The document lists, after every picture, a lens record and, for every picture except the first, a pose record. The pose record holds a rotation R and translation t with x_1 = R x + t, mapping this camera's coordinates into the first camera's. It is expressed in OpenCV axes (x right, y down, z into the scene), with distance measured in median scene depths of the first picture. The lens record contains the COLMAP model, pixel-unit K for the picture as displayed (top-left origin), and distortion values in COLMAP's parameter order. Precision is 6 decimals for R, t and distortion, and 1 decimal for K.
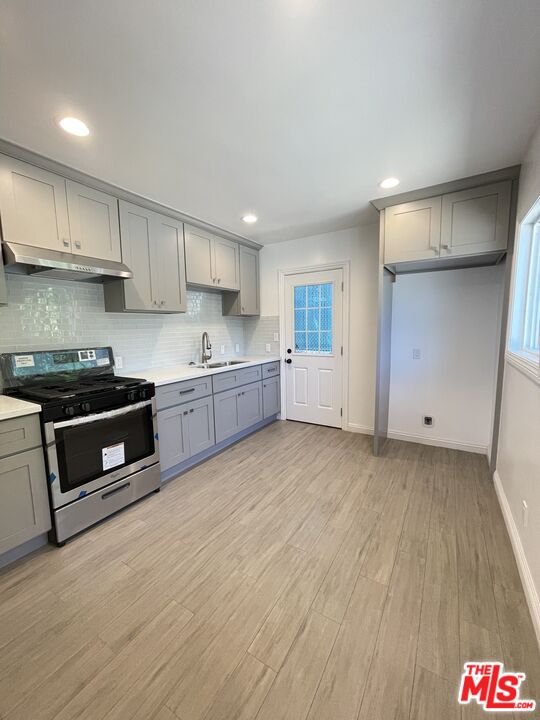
lens RADIAL K [[292.5, 0, 273.8], [0, 292.5, 360.5], [0, 0, 1]] dist [-0.007111, 0.002157]
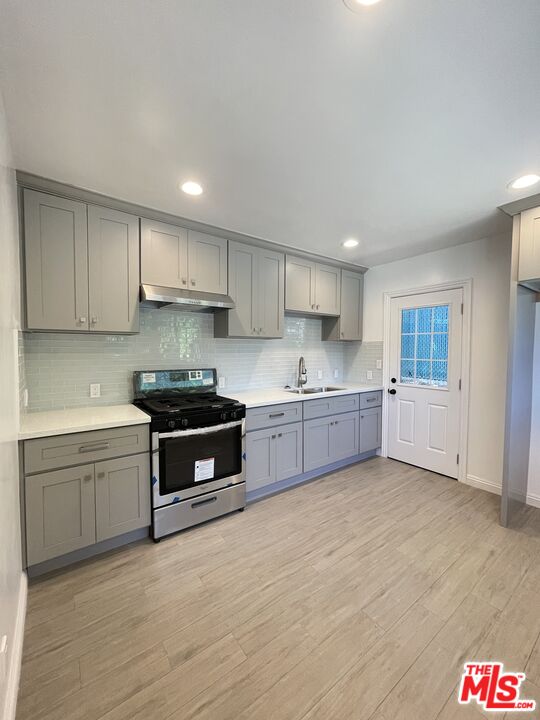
lens RADIAL K [[292.5, 0, 272.3], [0, 292.5, 360.4], [0, 0, 1]] dist [-0.007111, 0.002157]
pose [[0.926539, 0.037247, -0.374351, 0.067434], [-0.064534, 0.996073, -0.060620, -0.024795], [0.370623, 0.080325, 0.925303, 0.039070]]
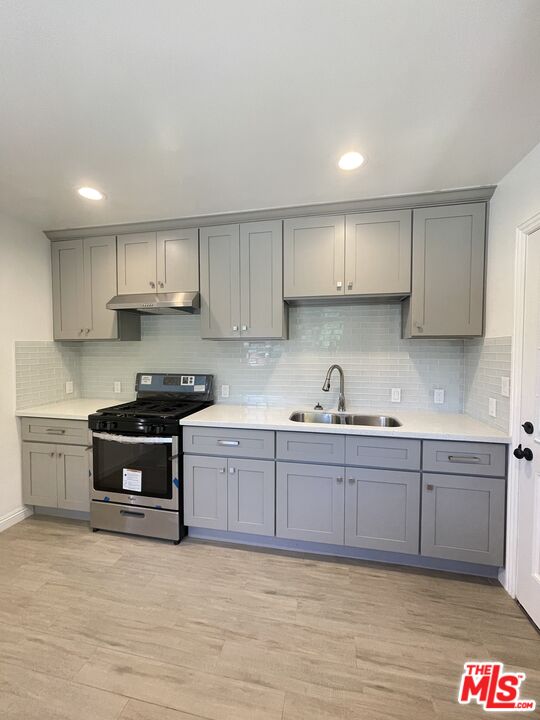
lens RADIAL K [[292.5, 0, 273.4], [0, 292.5, 359.1], [0, 0, 1]] dist [-0.007111, 0.002157]
pose [[0.330943, 0.051755, -0.942230, 0.479133], [-0.112793, 0.993506, 0.014955, -0.145041], [0.936885, 0.101327, 0.334632, 0.887797]]
